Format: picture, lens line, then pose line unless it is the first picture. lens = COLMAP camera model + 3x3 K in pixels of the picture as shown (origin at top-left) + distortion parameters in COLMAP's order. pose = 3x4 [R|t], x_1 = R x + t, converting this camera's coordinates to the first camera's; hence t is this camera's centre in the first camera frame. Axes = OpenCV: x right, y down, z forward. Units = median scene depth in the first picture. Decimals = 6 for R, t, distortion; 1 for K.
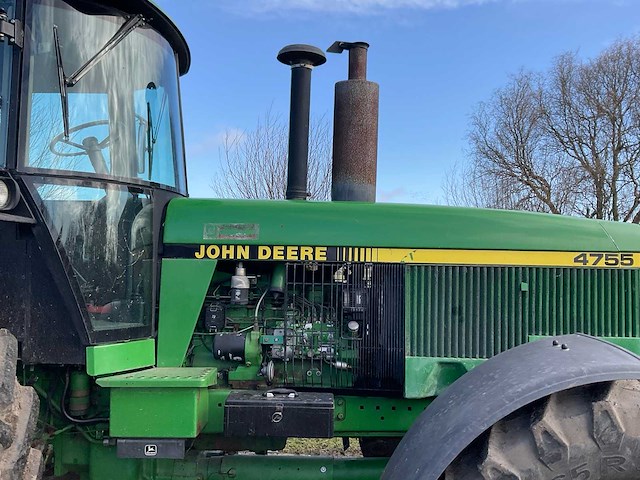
lens RADIAL K [[563.0, 0, 318.6], [0, 563.0, 238.6], [0, 0, 1]] dist [0.067296, -0.098318]
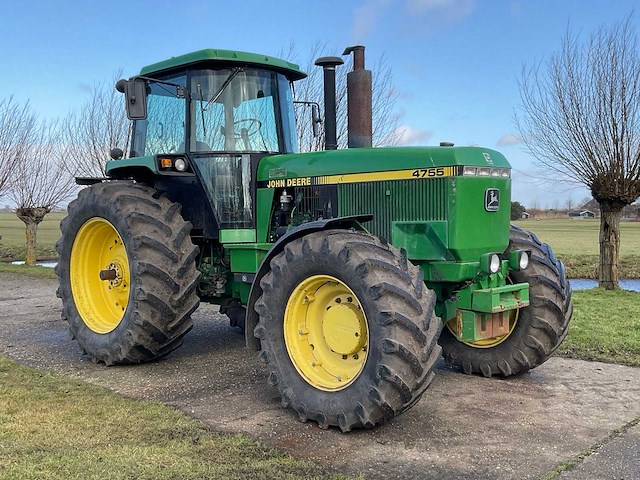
lens RADIAL K [[680.5, 0, 321.0], [0, 680.5, 244.9], [0, 0, 1]] dist [0.052250, 0.000000]
pose [[0.745236, -0.004152, -0.666787, 1.483245], [0.063713, 0.995849, 0.065009, 0.090209], [0.663749, -0.090930, 0.742407, -0.631255]]
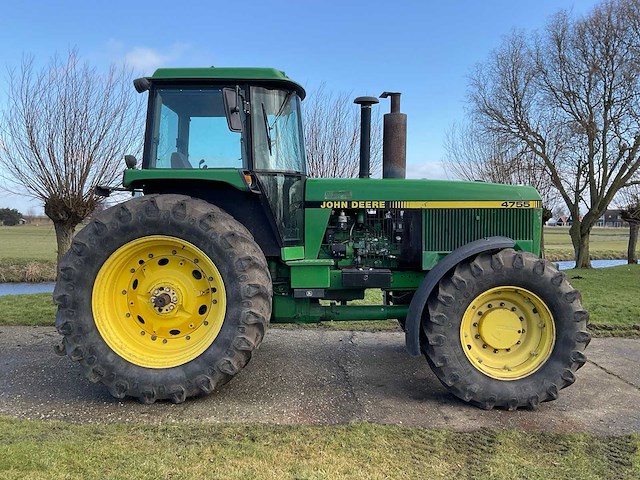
lens RADIAL K [[563.0, 0, 322.3], [0, 563.0, 246.3], [0, 0, 1]] dist [0.067296, -0.098318]
pose [[0.999801, -0.019950, 0.000607, -0.219304], [0.019806, 0.995429, 0.093430, -0.018992], [-0.002468, -0.093400, 0.995626, -1.089516]]
